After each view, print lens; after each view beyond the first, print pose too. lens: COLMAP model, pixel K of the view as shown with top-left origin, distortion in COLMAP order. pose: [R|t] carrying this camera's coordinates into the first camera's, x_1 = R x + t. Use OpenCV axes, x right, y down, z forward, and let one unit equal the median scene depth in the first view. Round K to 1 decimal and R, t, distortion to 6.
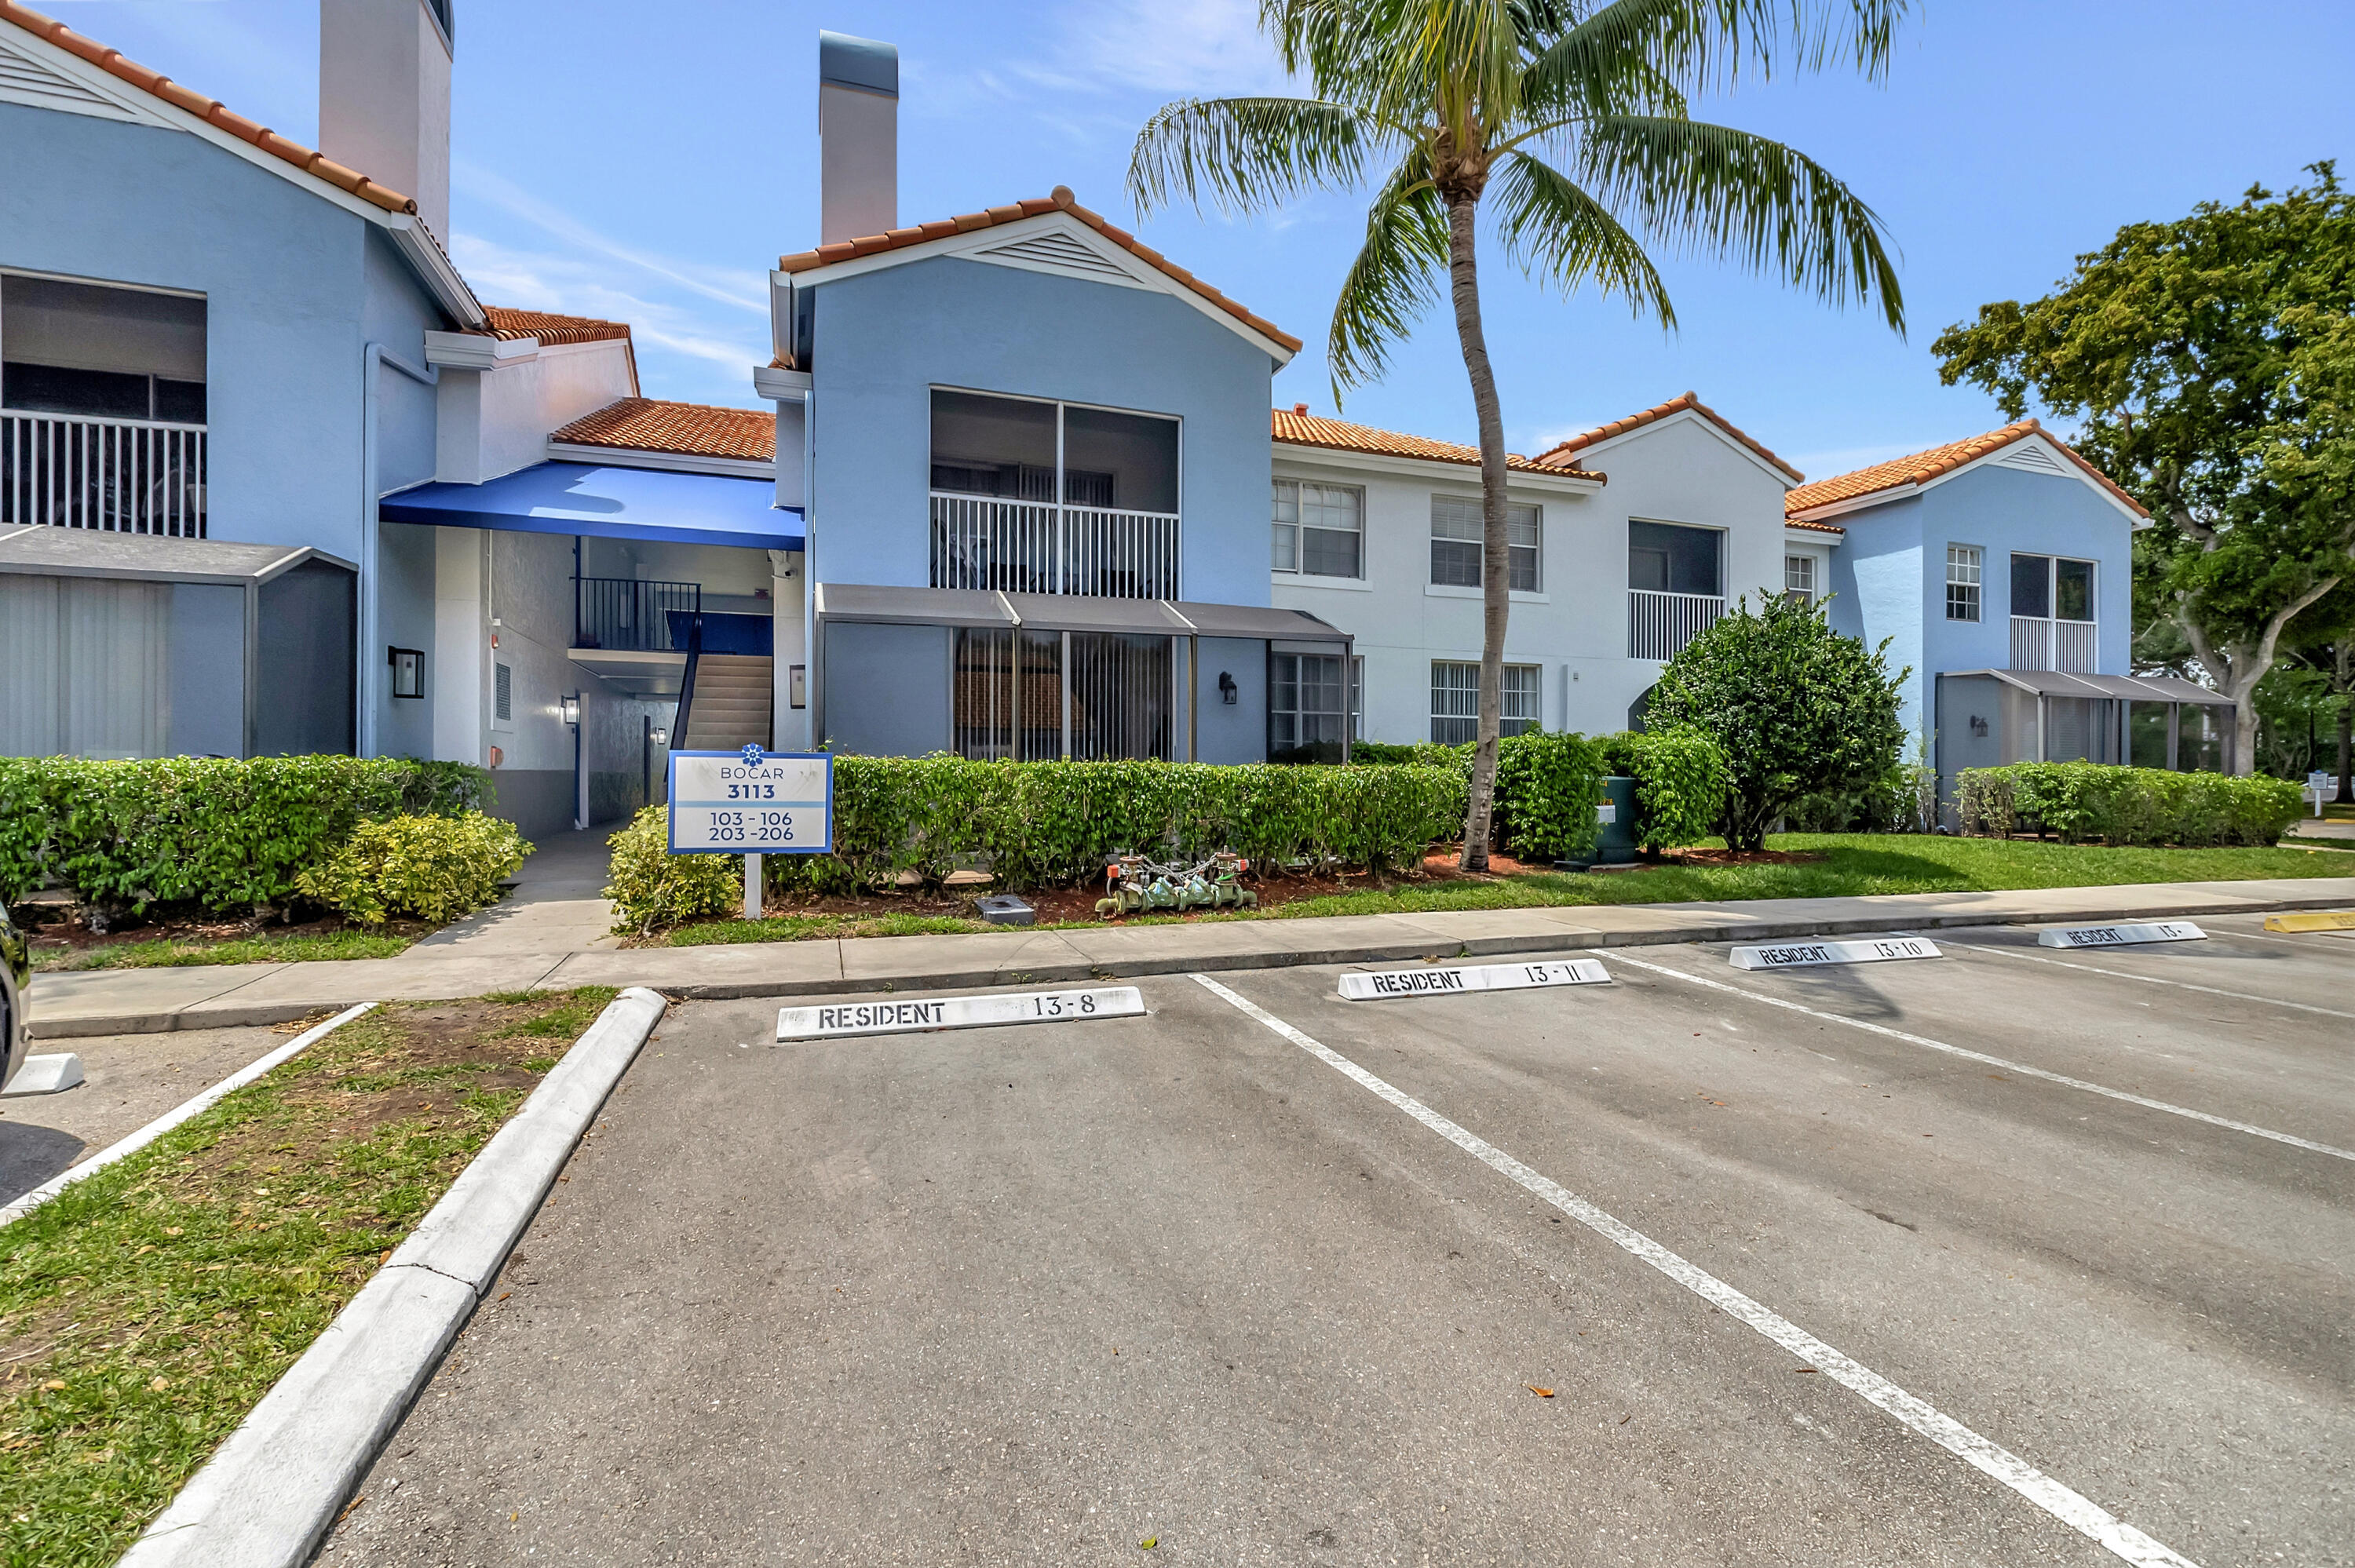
lens RADIAL K [[1044.4, 0, 1182.4], [0, 1044.4, 798.1], [0, 0, 1]] dist [-0.004173, -0.000496]
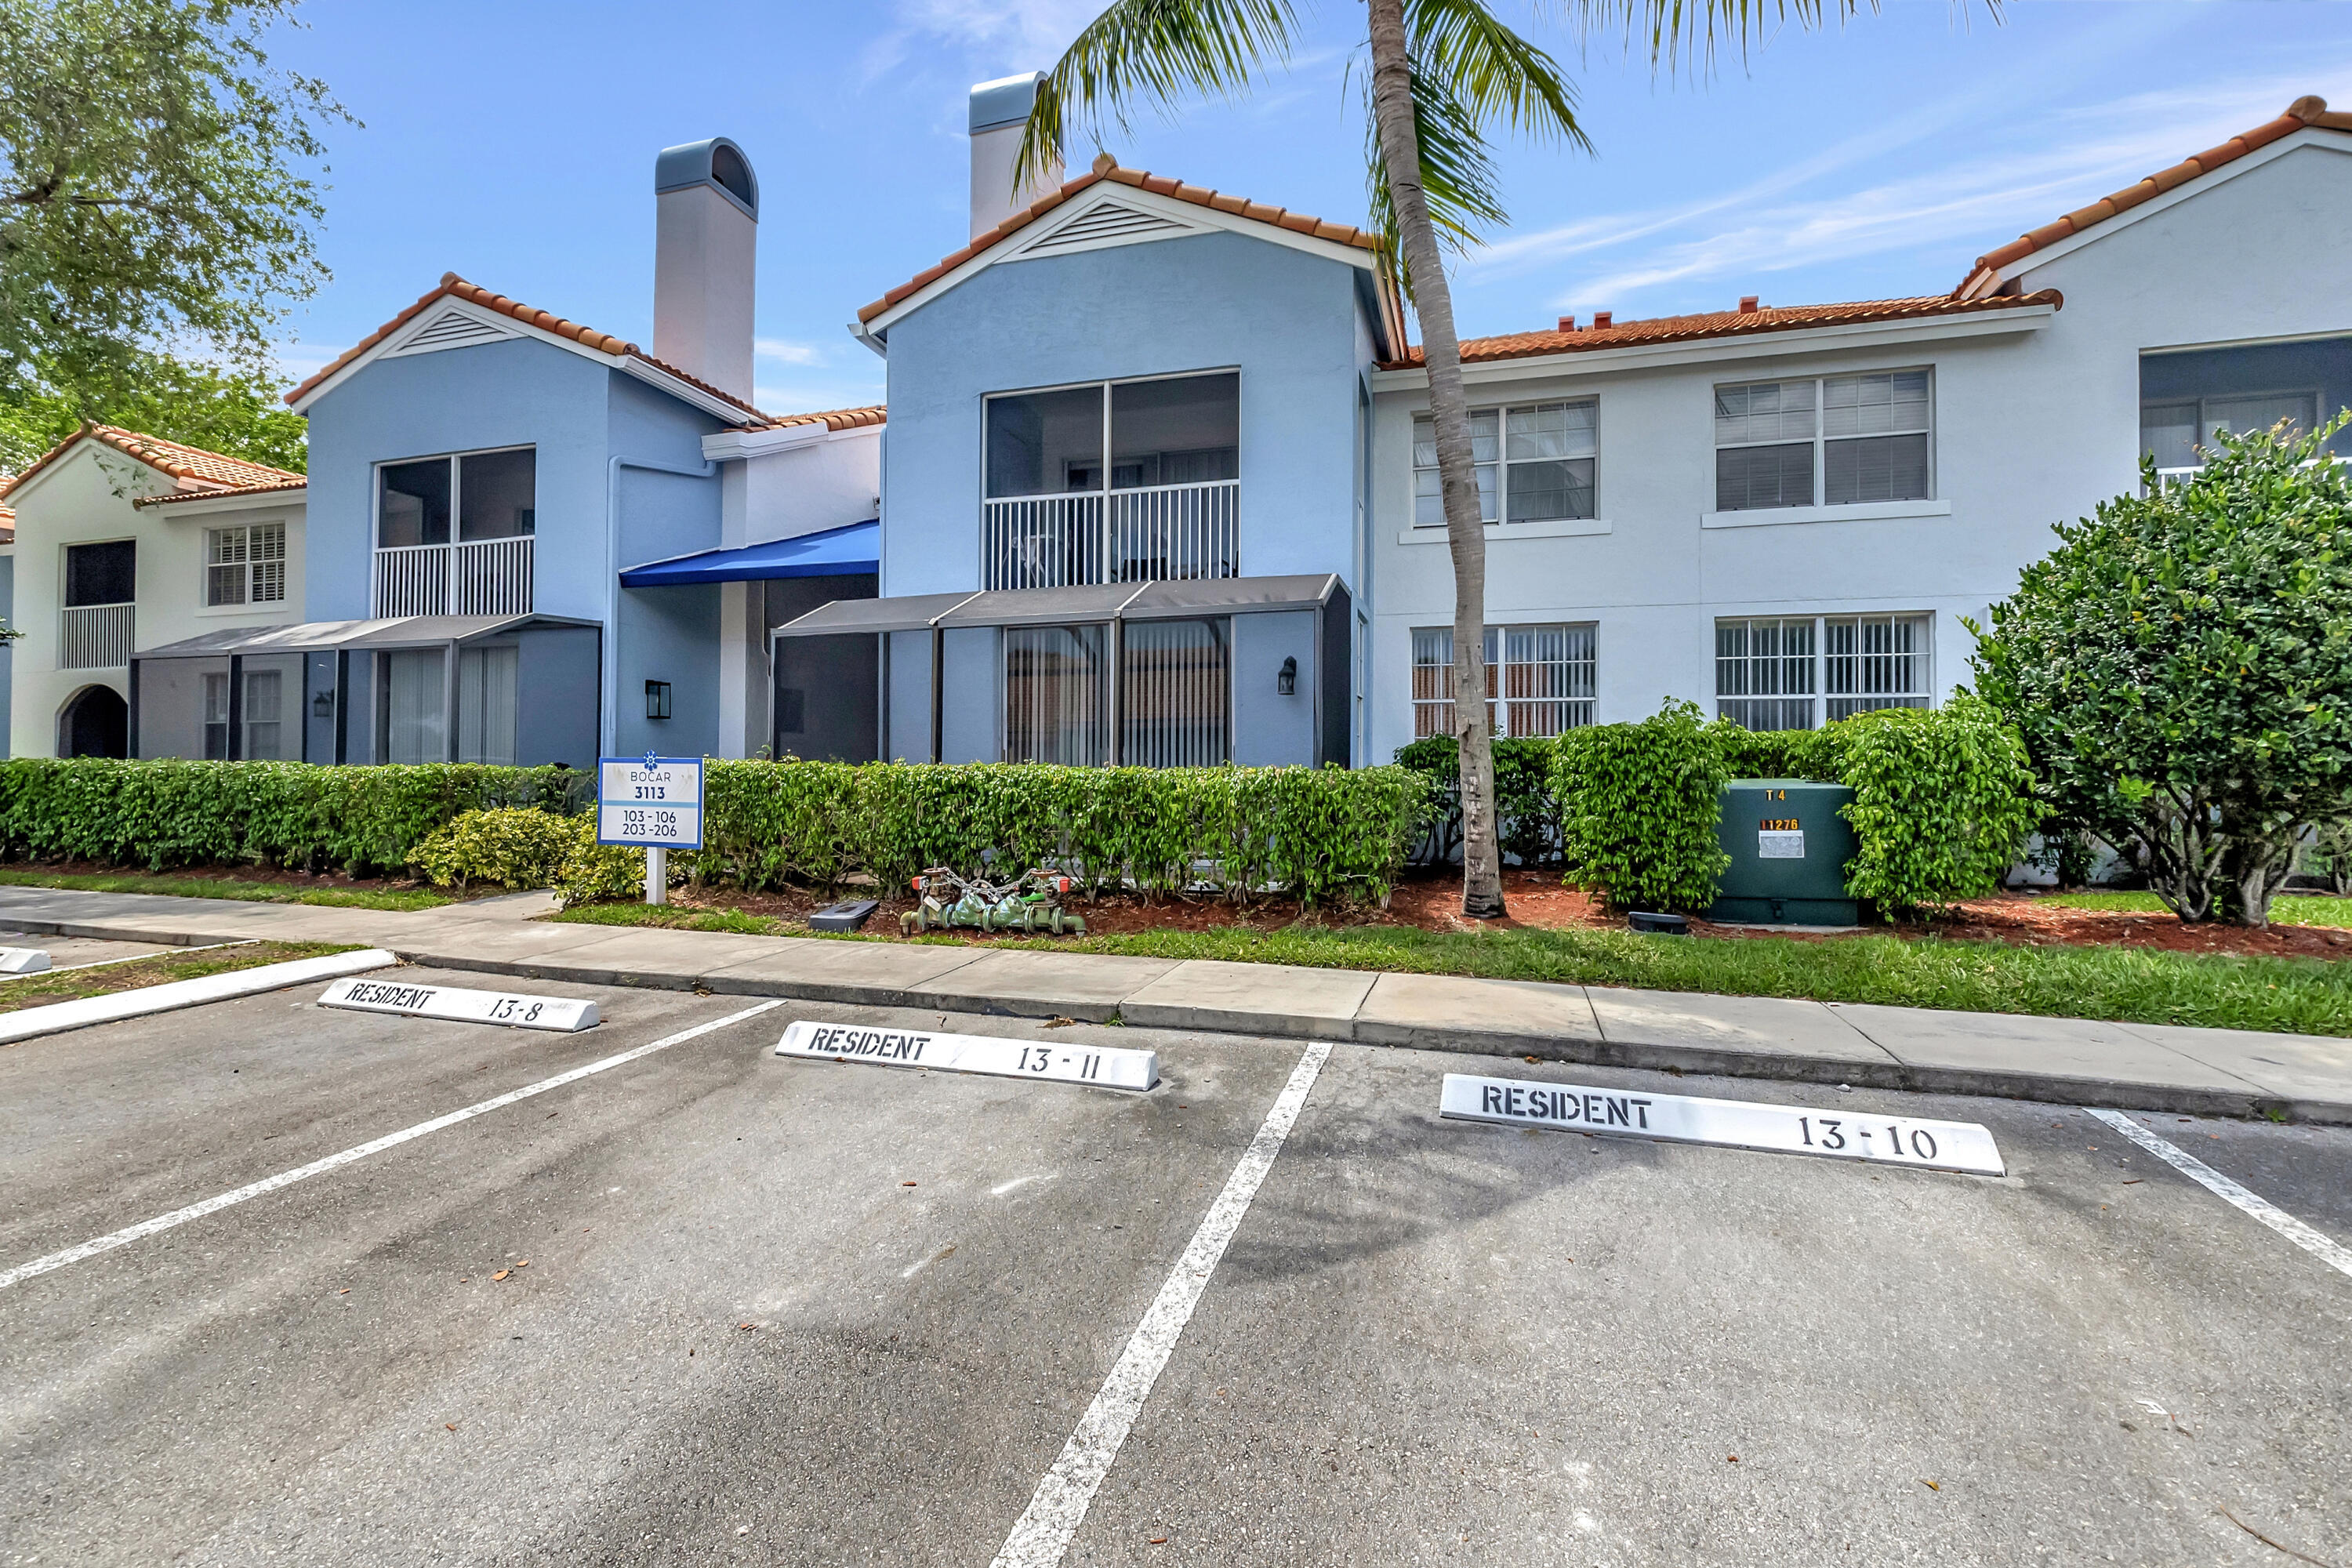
lens RADIAL K [[1053.0, 0, 1145.8], [0, 1053.0, 772.7], [0, 0, 1]] dist [0.000909, -0.000384]
pose [[0.804929, -0.001224, -0.593371, 0.537534], [-0.014468, 0.999660, -0.021689, -0.008460], [0.593195, 0.026043, 0.804637, 0.299425]]
